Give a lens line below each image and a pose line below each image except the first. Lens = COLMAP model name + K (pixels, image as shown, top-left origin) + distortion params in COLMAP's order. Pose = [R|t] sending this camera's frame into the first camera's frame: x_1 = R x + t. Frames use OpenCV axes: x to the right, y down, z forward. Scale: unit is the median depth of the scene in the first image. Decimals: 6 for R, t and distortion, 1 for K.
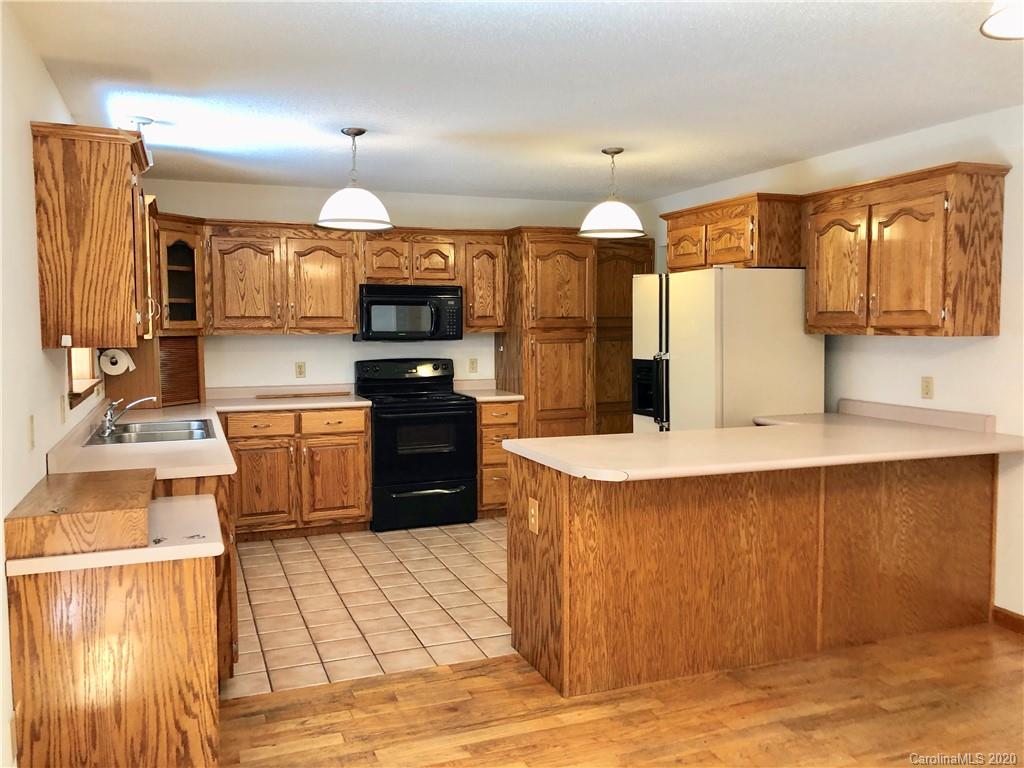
lens RADIAL K [[832.7, 0, 512.0], [0, 832.7, 384.0], [0, 0, 1]] dist [0.057856, -0.073145]
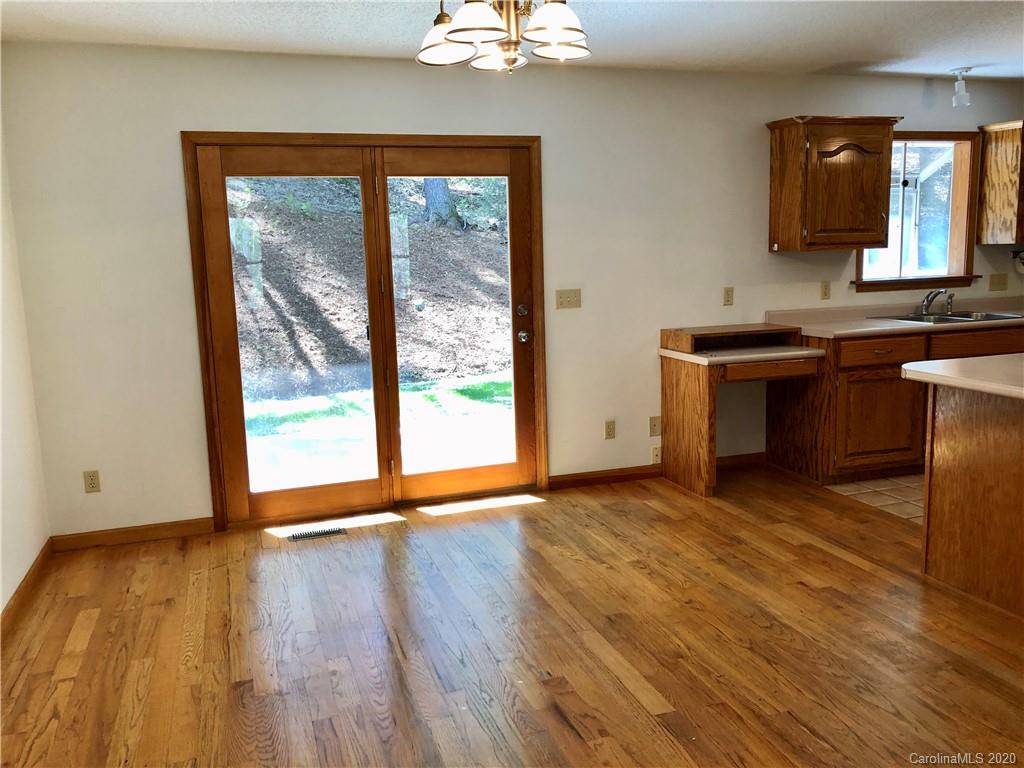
lens RADIAL K [[832.7, 0, 512.0], [0, 832.7, 384.0], [0, 0, 1]] dist [0.057856, -0.073145]
pose [[-0.032089, 0.166971, -0.985440, 1.260117], [-0.046415, 0.984635, 0.168346, -0.039860], [0.998407, 0.051141, -0.023846, 0.516010]]
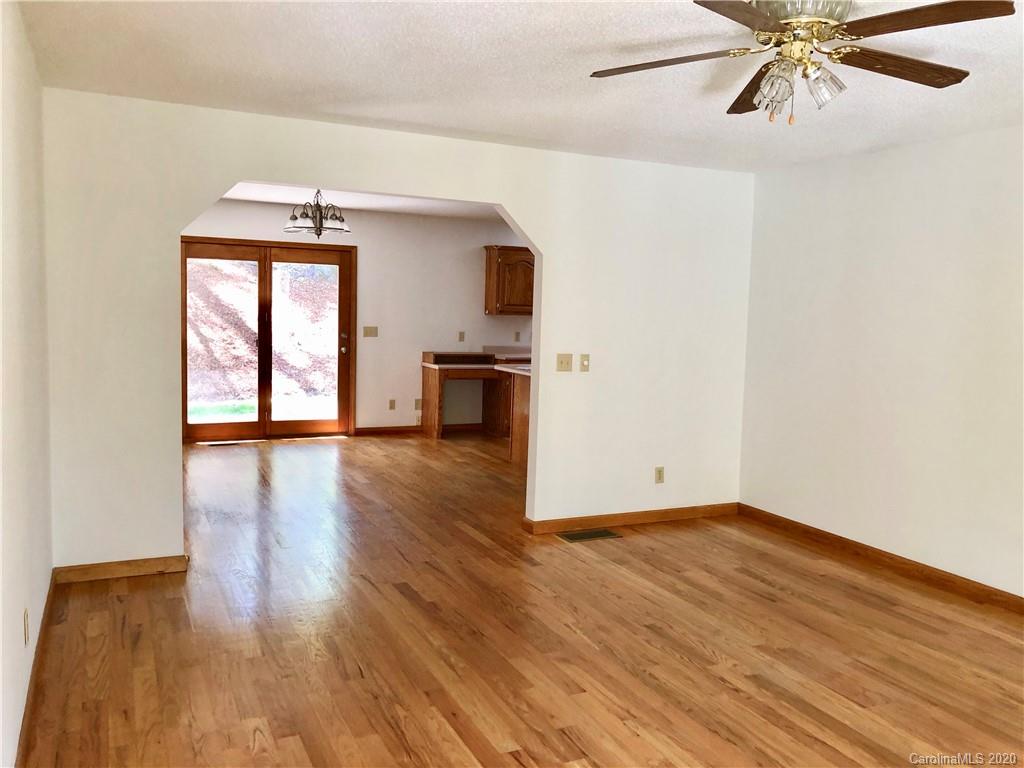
lens RADIAL K [[832.7, 0, 512.0], [0, 832.7, 384.0], [0, 0, 1]] dist [0.057856, -0.073145]
pose [[0.088126, 0.104173, -0.990647, 2.745342], [-0.103393, 0.990101, 0.094918, -0.089407], [0.990729, 0.094062, 0.098025, 0.821622]]
